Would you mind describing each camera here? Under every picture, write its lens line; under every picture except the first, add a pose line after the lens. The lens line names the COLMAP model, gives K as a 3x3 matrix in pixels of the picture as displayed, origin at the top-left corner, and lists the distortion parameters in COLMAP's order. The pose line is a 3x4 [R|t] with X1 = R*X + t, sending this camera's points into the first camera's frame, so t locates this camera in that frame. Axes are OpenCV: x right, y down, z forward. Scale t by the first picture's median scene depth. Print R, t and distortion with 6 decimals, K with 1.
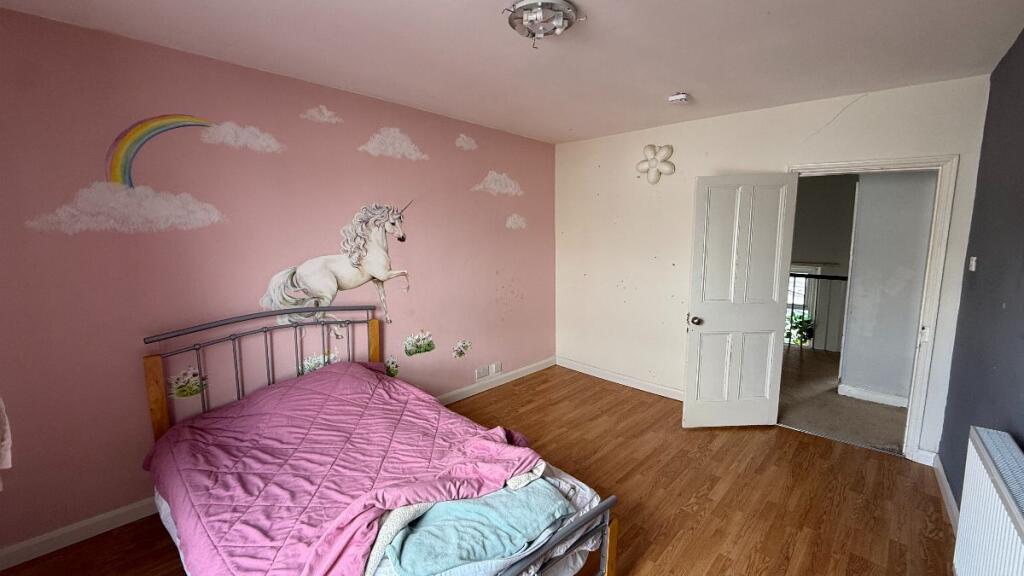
lens RADIAL K [[407.5, 0, 507.9], [0, 407.5, 285.9], [0, 0, 1]] dist [0.000585, 0.000146]
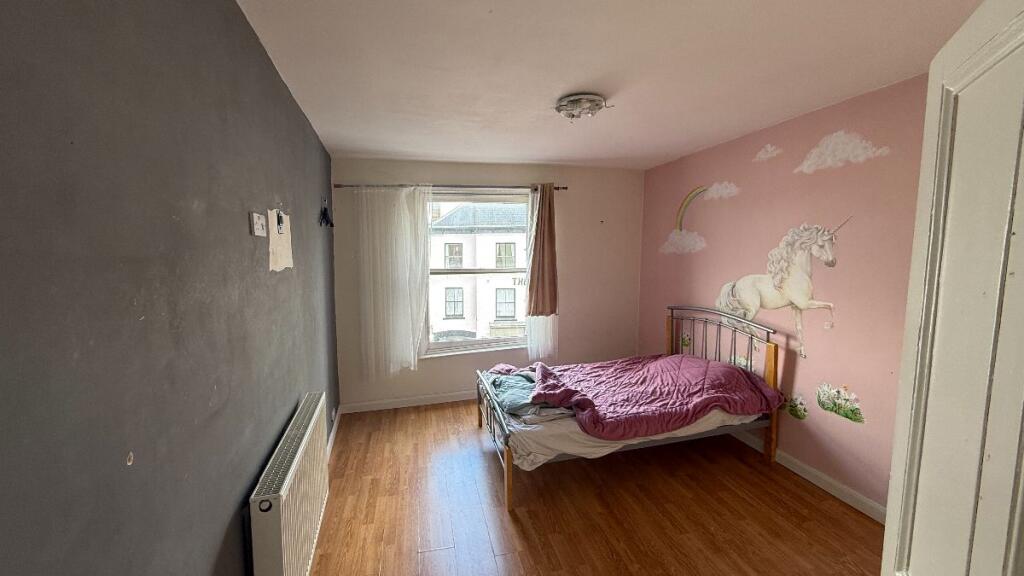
lens RADIAL K [[407.5, 0, 507.9], [0, 407.5, 285.9], [0, 0, 1]] dist [0.000585, 0.000146]
pose [[-0.543384, 0.083562, -0.835315, 0.842125], [-0.099980, 0.981510, 0.163225, -0.152839], [0.833509, 0.172209, -0.524983, 0.965208]]
